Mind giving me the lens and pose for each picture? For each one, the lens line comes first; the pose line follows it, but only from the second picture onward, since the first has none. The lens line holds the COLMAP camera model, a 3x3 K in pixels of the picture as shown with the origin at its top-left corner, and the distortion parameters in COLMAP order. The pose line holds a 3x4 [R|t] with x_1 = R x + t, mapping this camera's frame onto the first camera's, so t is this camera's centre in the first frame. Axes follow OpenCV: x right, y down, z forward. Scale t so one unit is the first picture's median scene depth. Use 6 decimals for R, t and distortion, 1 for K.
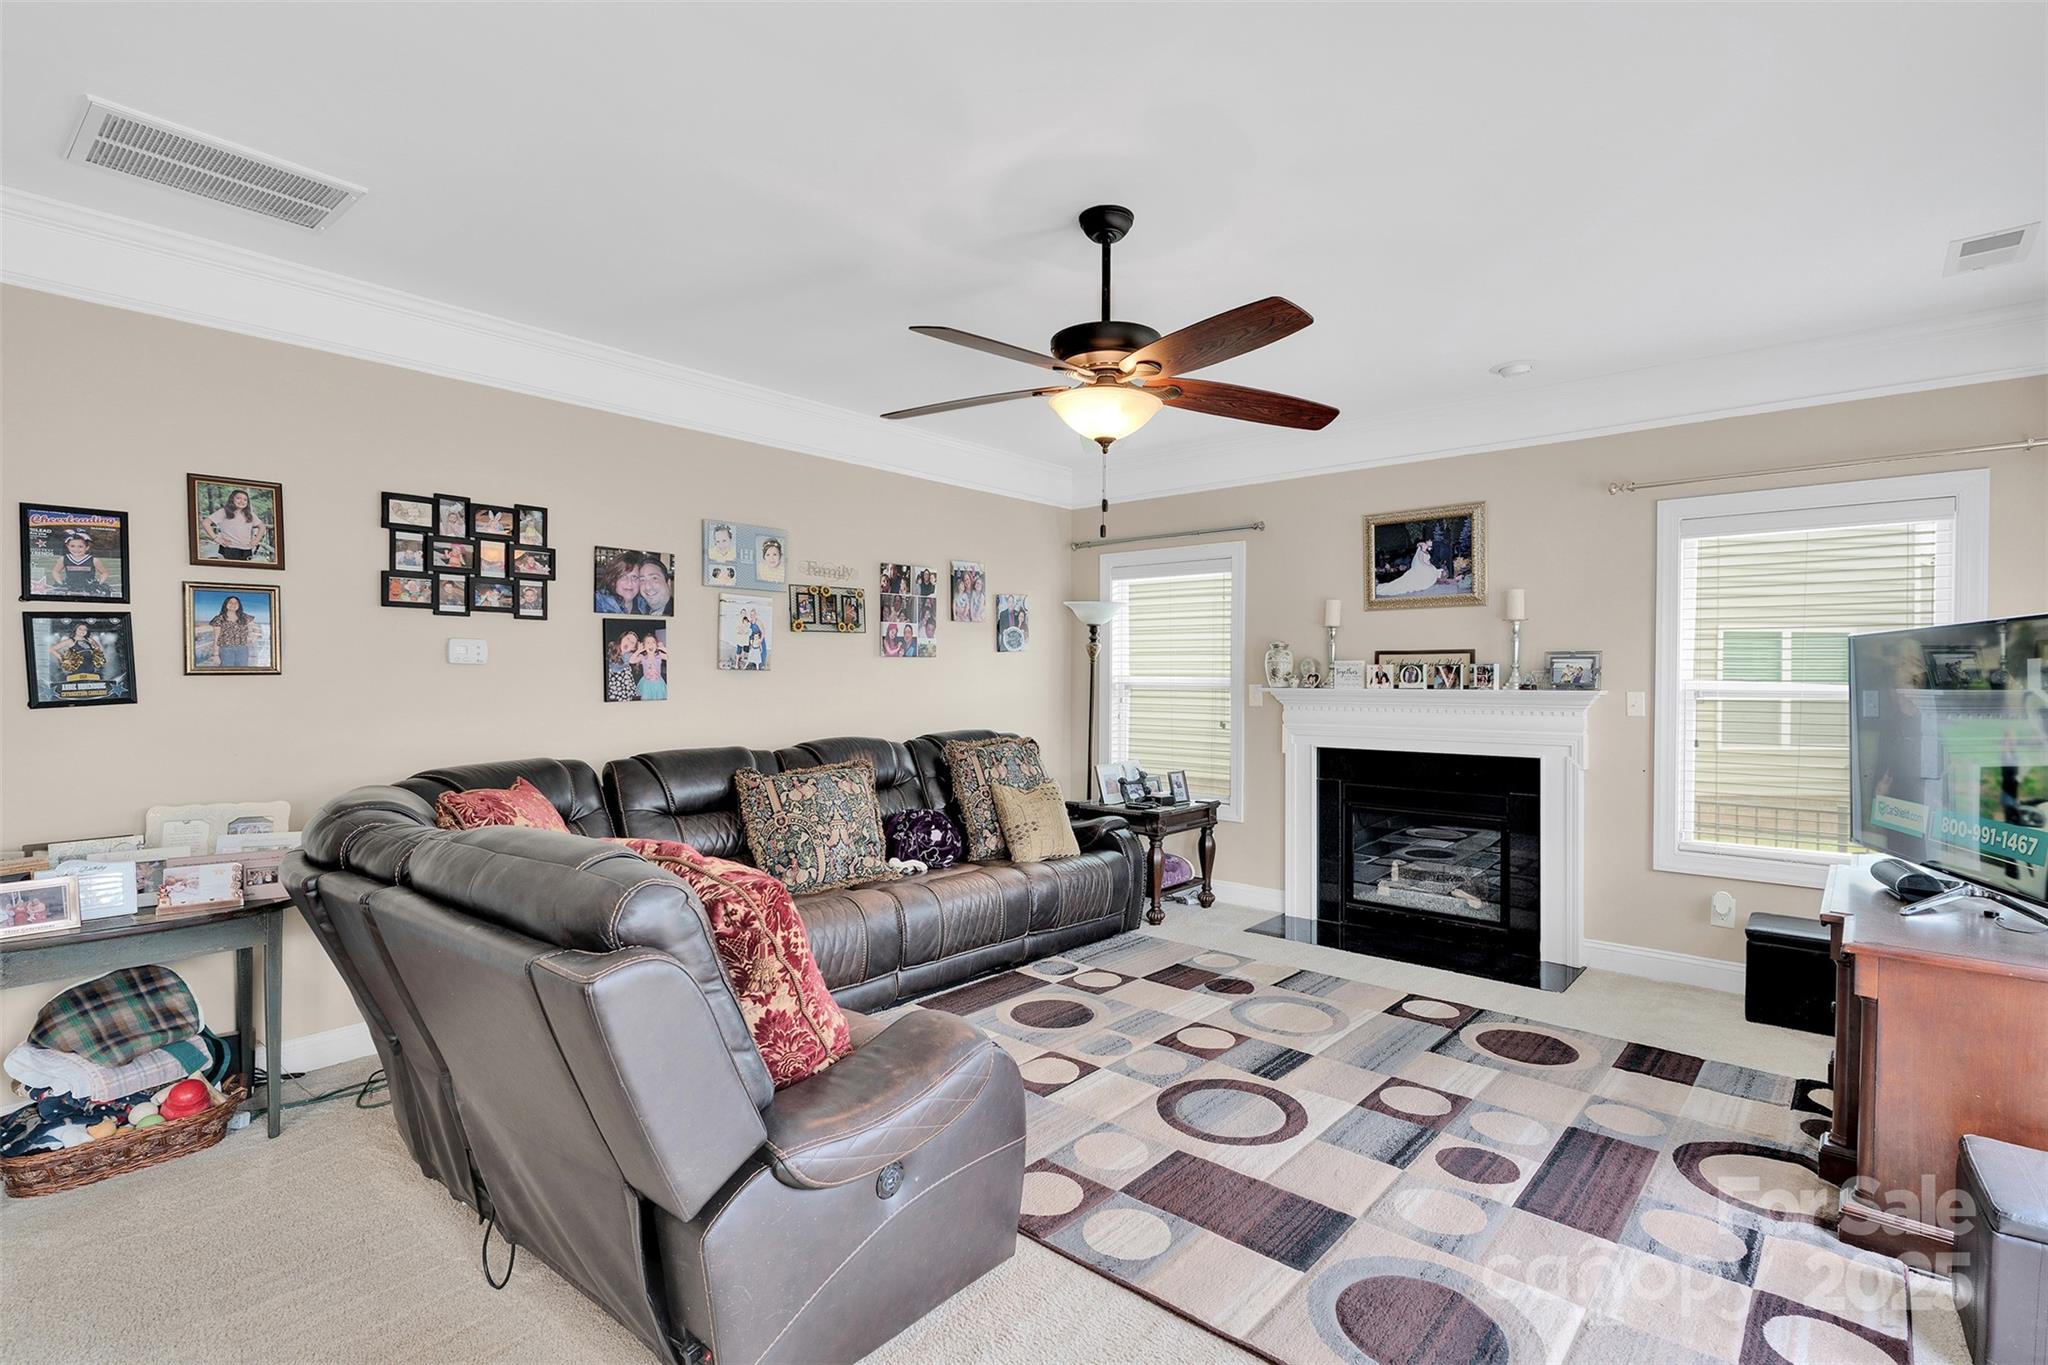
lens RADIAL K [[945.9, 0, 1031.5], [0, 945.9, 685.1], [0, 0, 1]] dist [0.001545, 0.000424]
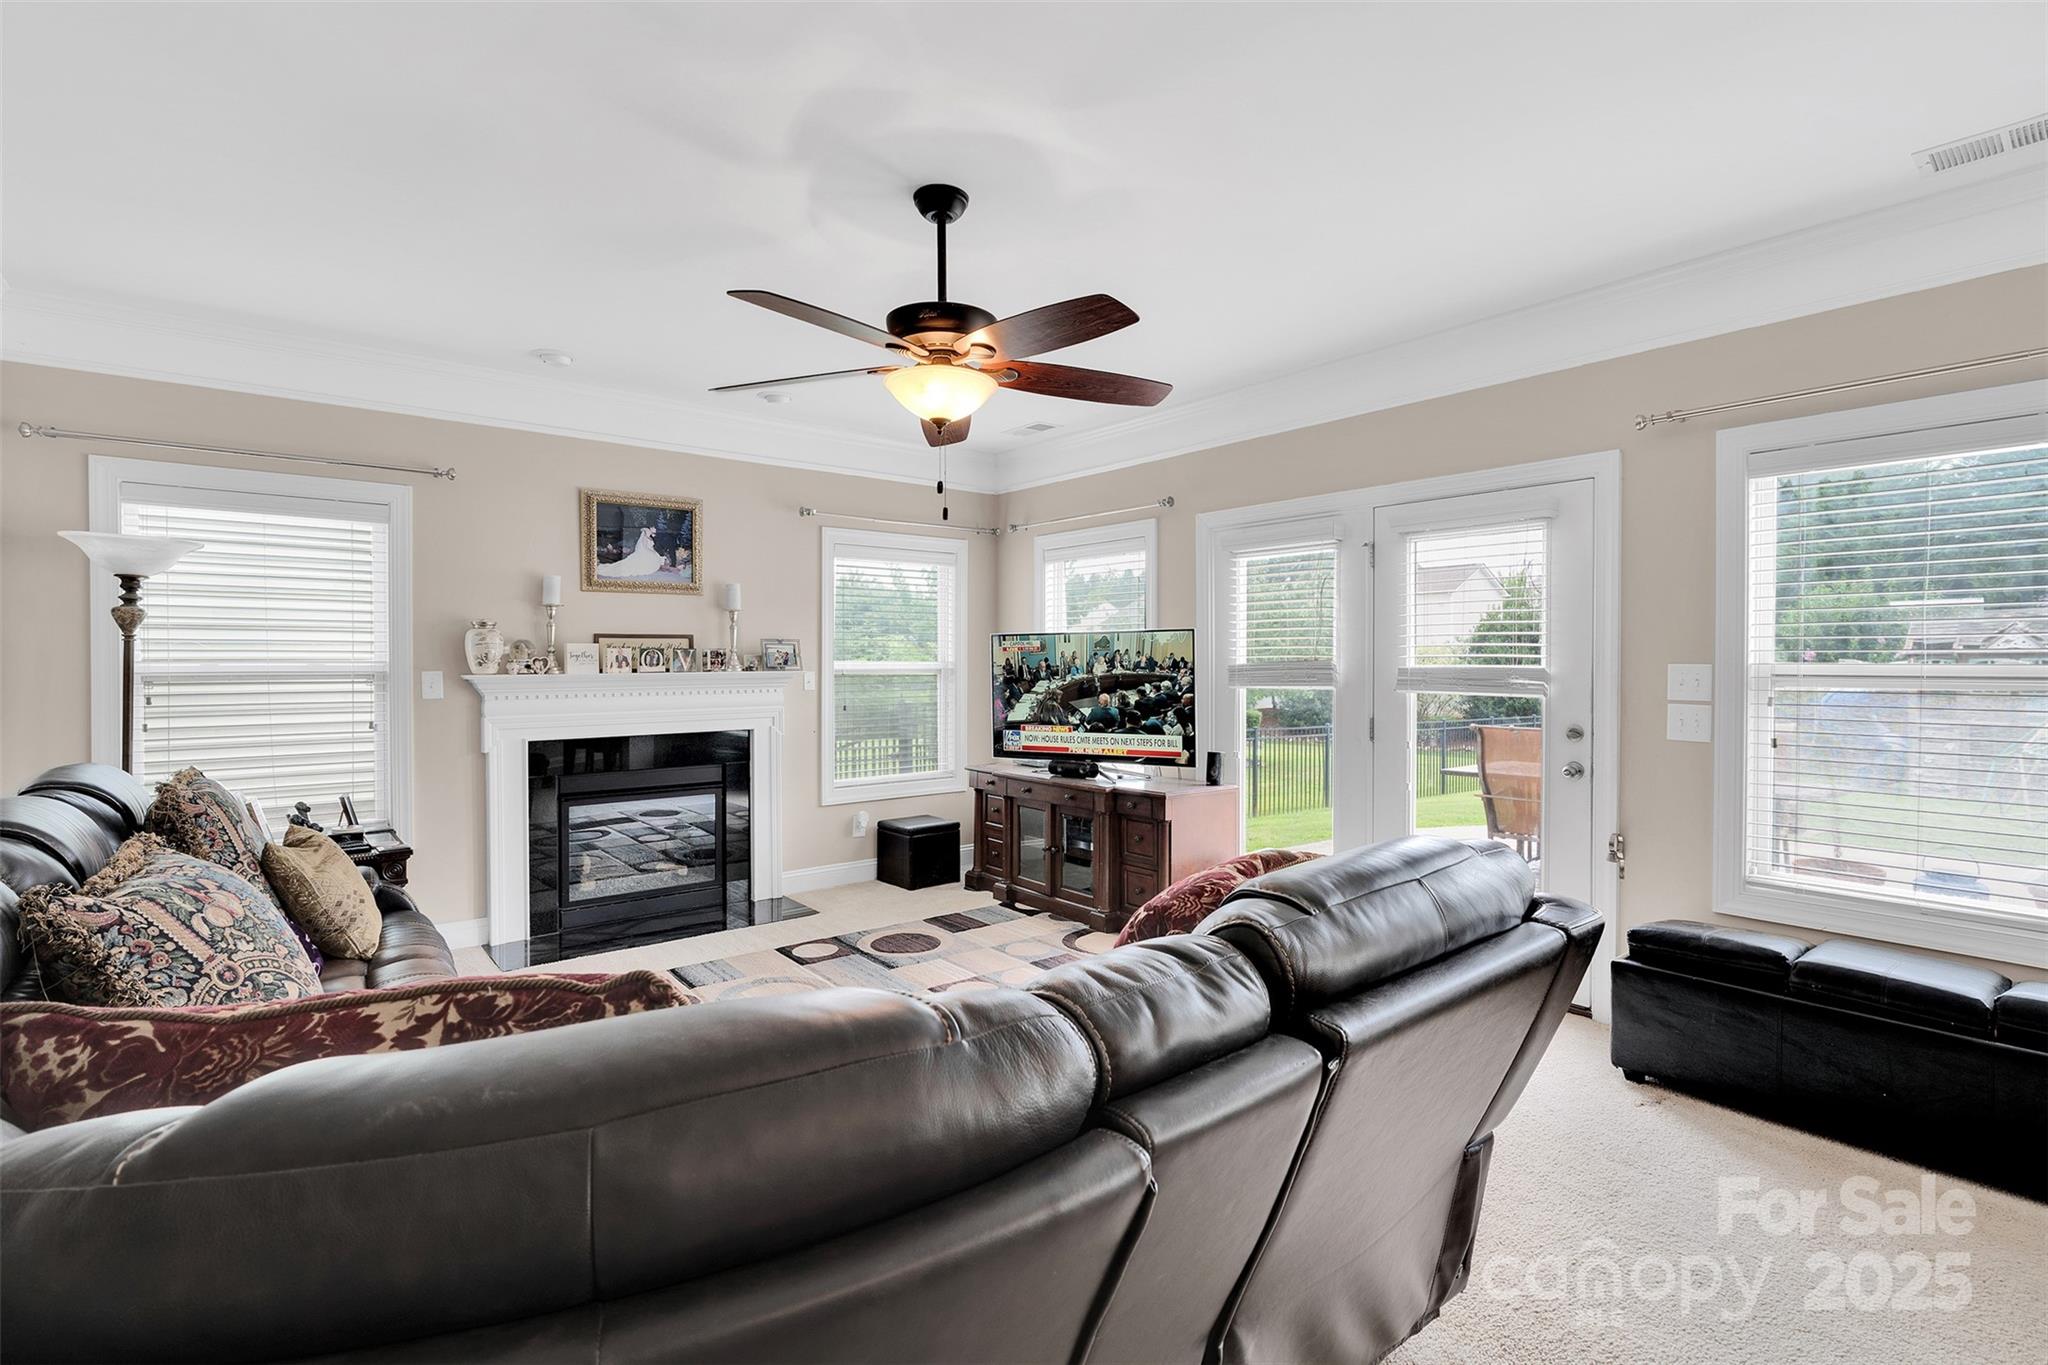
lens RADIAL K [[937.9, 0, 1024.2], [0, 937.9, 672.0], [0, 0, 1]] dist [0.002442, 0.000602]
pose [[0.196255, -0.014518, 0.980446, -0.525978], [0.011525, 0.999855, 0.012498, -0.004751], [-0.980485, 0.008846, 0.196393, 0.433263]]
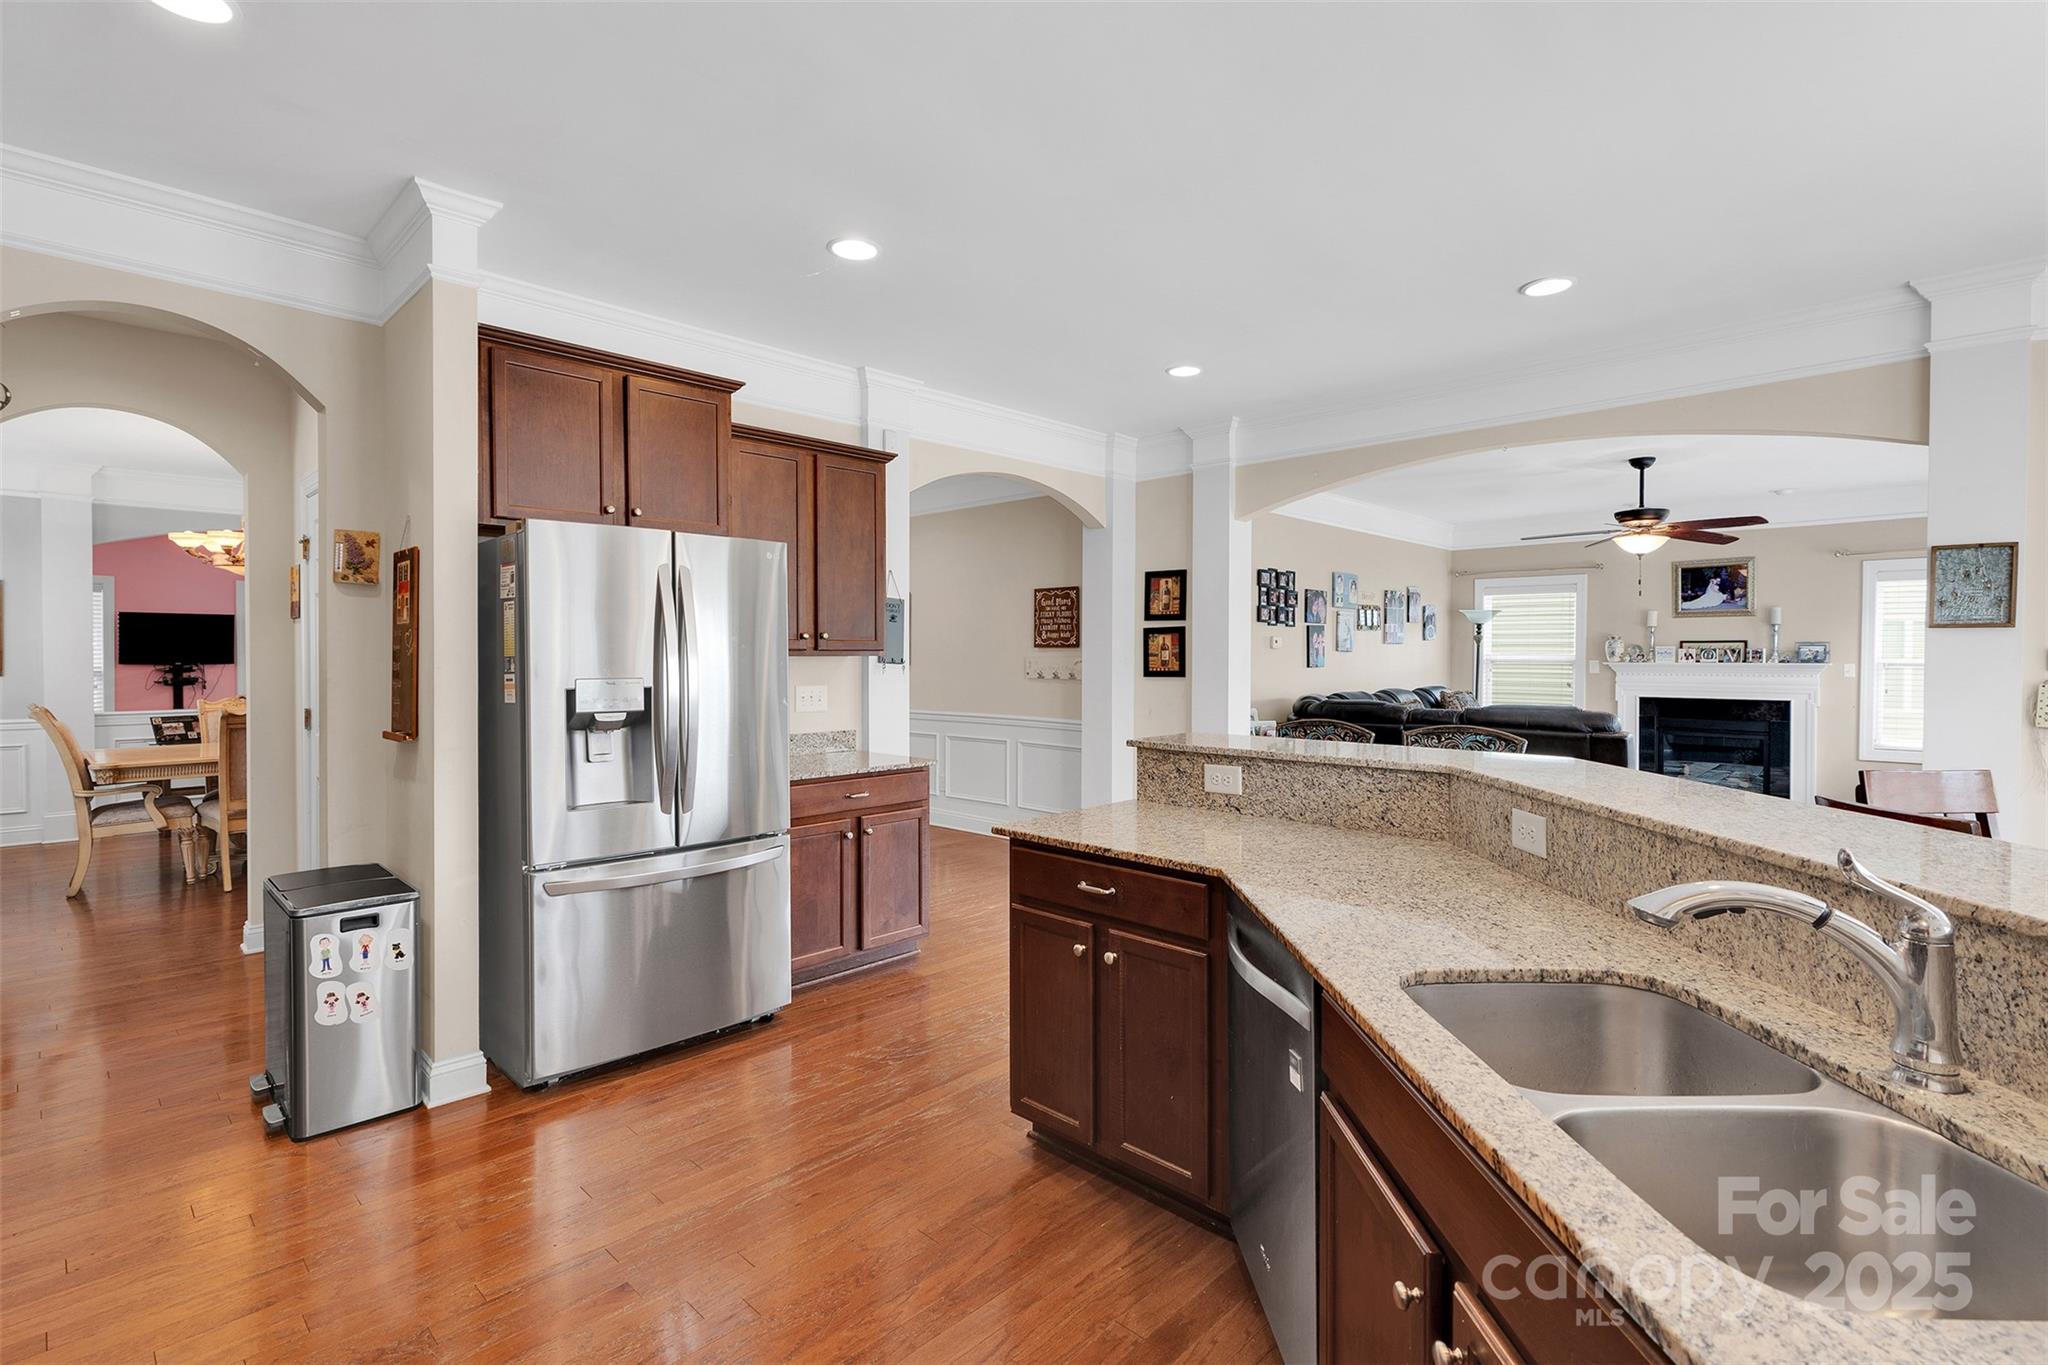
lens RADIAL K [[949.8, 0, 1025.3], [0, 949.8, 668.9], [0, 0, 1]] dist [0.001005, 0.000963]
pose [[0.997680, 0.003361, -0.067989, -0.786829], [-0.003160, 0.999990, 0.003071, 0.015246], [0.067999, -0.002849, 0.997681, -0.899667]]
